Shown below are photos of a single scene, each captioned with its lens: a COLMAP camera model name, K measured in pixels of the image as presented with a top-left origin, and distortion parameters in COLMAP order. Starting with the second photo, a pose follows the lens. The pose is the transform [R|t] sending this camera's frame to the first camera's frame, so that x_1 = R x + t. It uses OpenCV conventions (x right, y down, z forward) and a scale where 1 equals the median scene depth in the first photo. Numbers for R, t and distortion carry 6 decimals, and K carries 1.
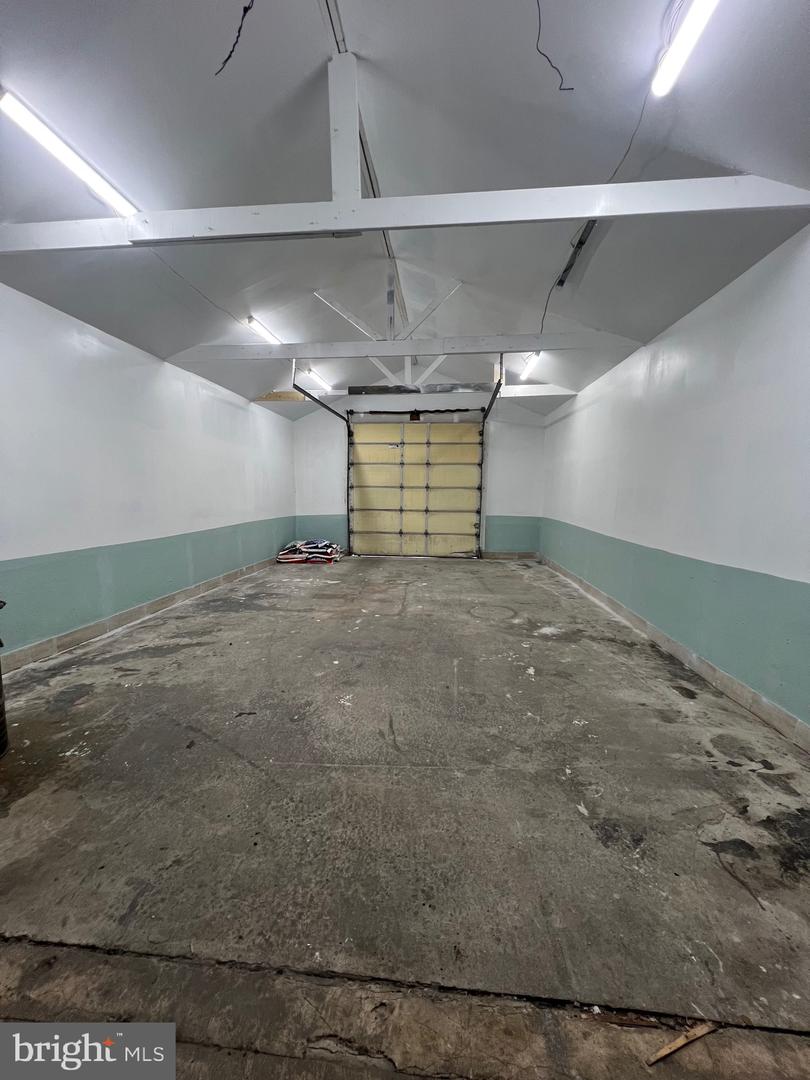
lens RADIAL K [[430.2, 0, 403.7], [0, 430.2, 540.0], [0, 0, 1]] dist [-0.000764, -0.000228]
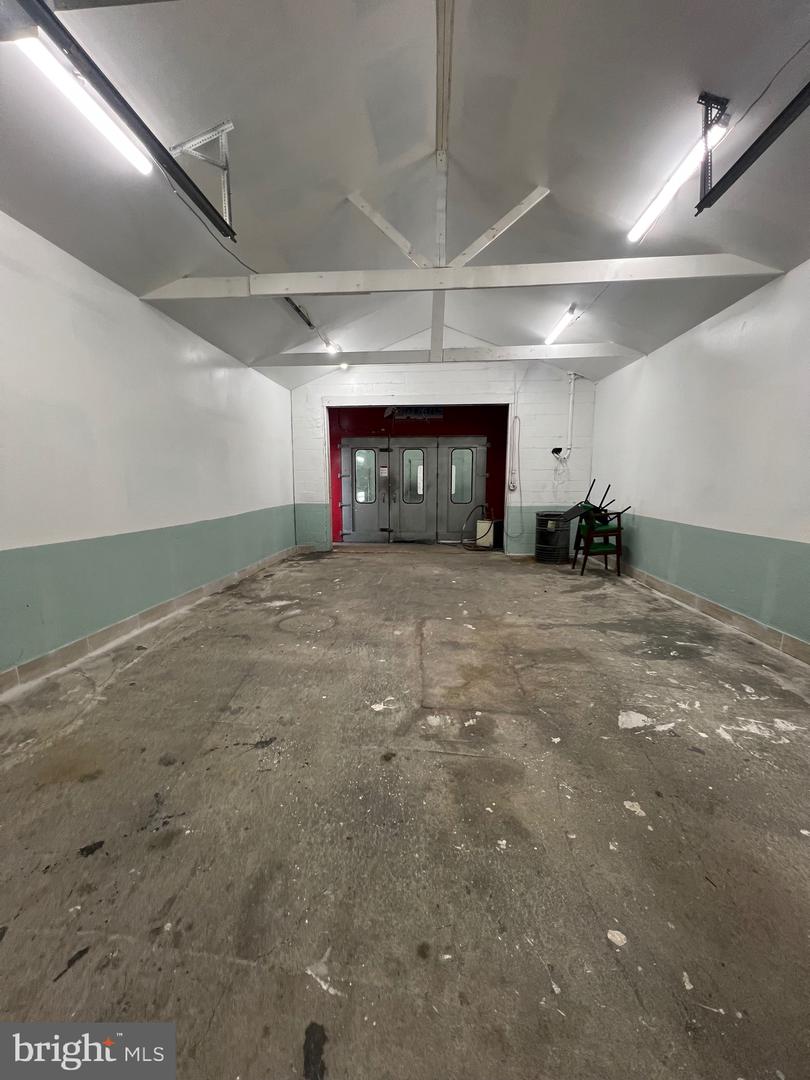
lens RADIAL K [[430.2, 0, 405.8], [0, 430.2, 539.5], [0, 0, 1]] dist [-0.000764, -0.000228]
pose [[-0.999698, -0.001067, -0.024565, 0.044508], [-0.006799, 0.972104, 0.234453, -0.173184], [0.023629, 0.234549, -0.971817, 1.779163]]
